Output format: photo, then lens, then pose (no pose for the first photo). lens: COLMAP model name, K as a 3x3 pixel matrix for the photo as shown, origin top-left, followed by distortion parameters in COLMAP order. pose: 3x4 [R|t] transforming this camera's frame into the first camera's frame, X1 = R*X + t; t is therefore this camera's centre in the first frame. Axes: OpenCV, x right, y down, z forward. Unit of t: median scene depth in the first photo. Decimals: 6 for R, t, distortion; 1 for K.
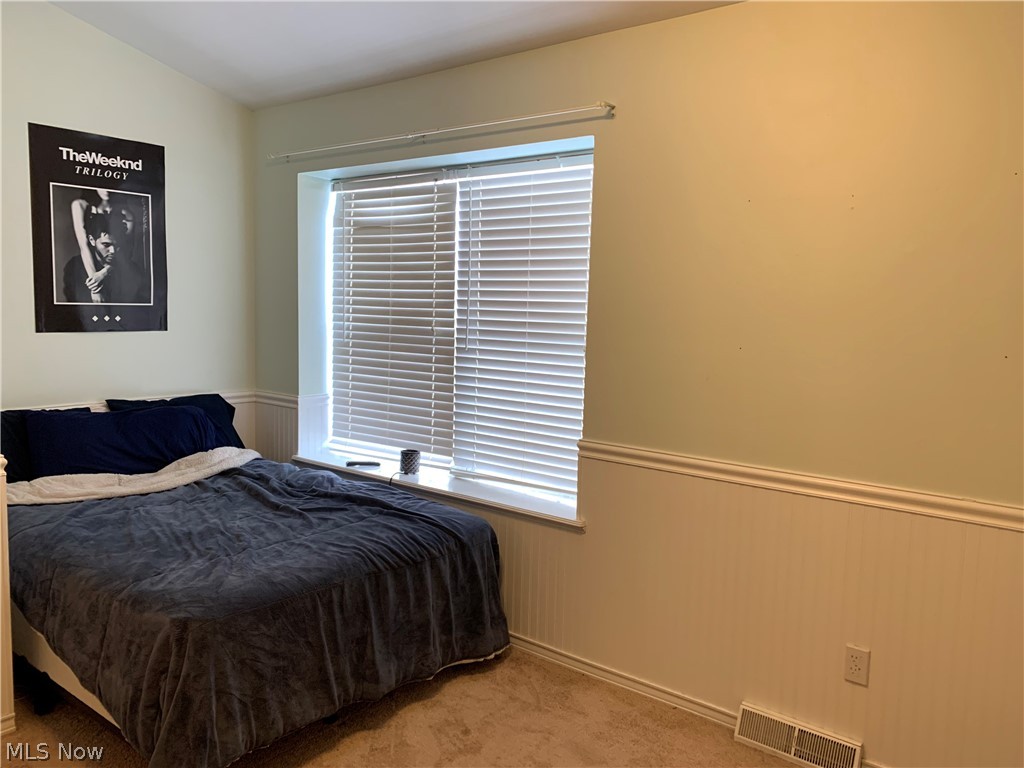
lens RADIAL K [[776.6, 0, 509.7], [0, 776.6, 391.7], [0, 0, 1]] dist [0.061568, -0.080553]
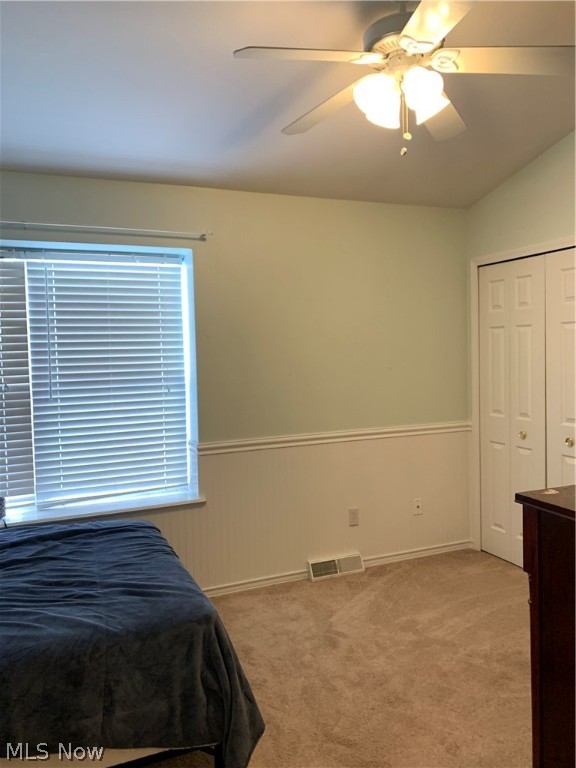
lens RADIAL K [[582.5, 0, 286.3], [0, 582.5, 379.1], [0, 0, 1]] dist [0.061568, -0.080553]
pose [[0.464967, -0.073889, 0.882239, -0.696745], [0.140510, 0.990040, 0.008865, -0.042424], [-0.874107, 0.119842, 0.470718, 0.248542]]
